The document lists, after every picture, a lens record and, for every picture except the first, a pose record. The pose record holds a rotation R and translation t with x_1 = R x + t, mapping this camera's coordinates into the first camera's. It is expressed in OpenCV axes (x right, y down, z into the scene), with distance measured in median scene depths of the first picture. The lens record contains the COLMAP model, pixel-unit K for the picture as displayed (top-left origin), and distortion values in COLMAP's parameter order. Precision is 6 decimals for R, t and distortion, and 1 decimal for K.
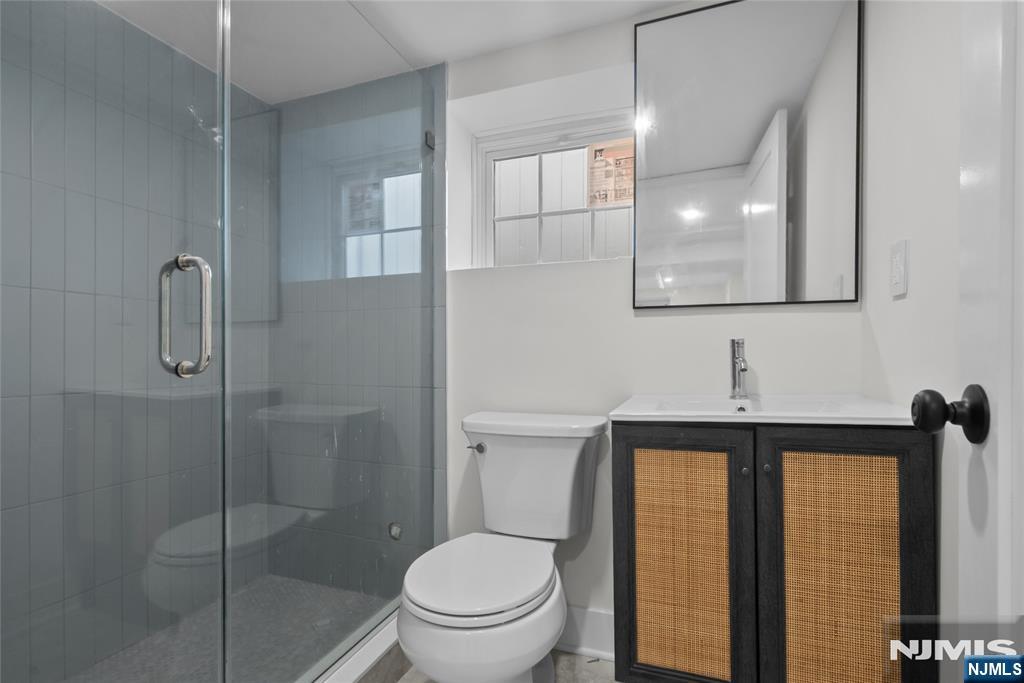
lens RADIAL K [[459.4, 0, 509.4], [0, 459.4, 345.2], [0, 0, 1]] dist [0.000782, -0.000504]
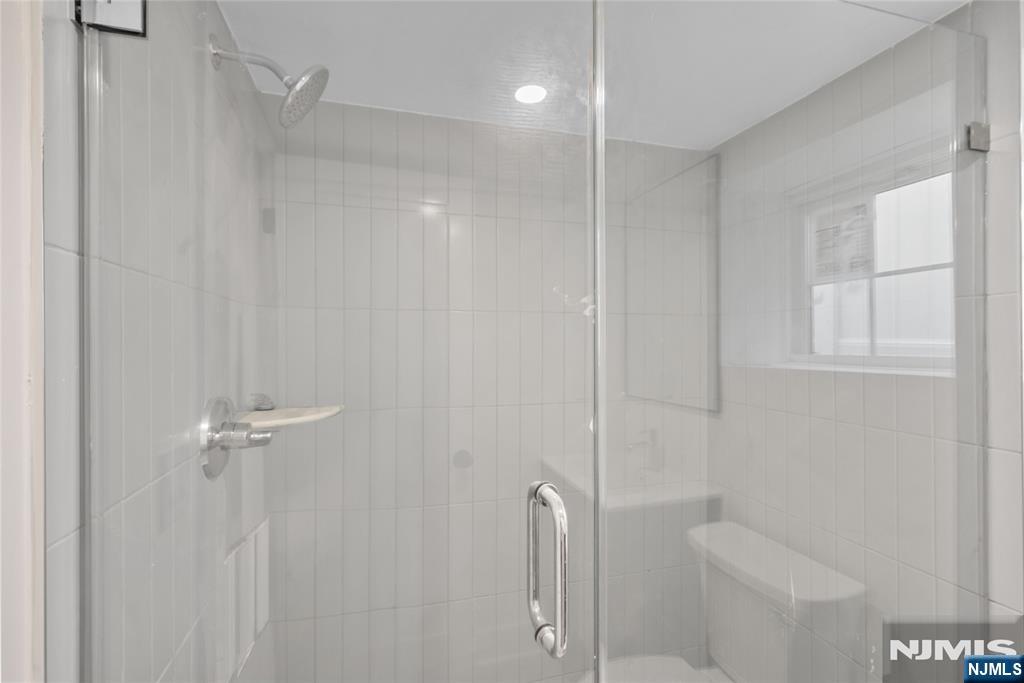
lens RADIAL K [[459.4, 0, 509.4], [0, 459.4, 345.2], [0, 0, 1]] dist [0.000782, -0.000504]
pose [[0.583794, -0.004501, -0.811889, -0.048186], [0.013349, 0.999903, 0.004054, -0.176795], [0.811792, -0.013205, 0.583797, 0.206049]]
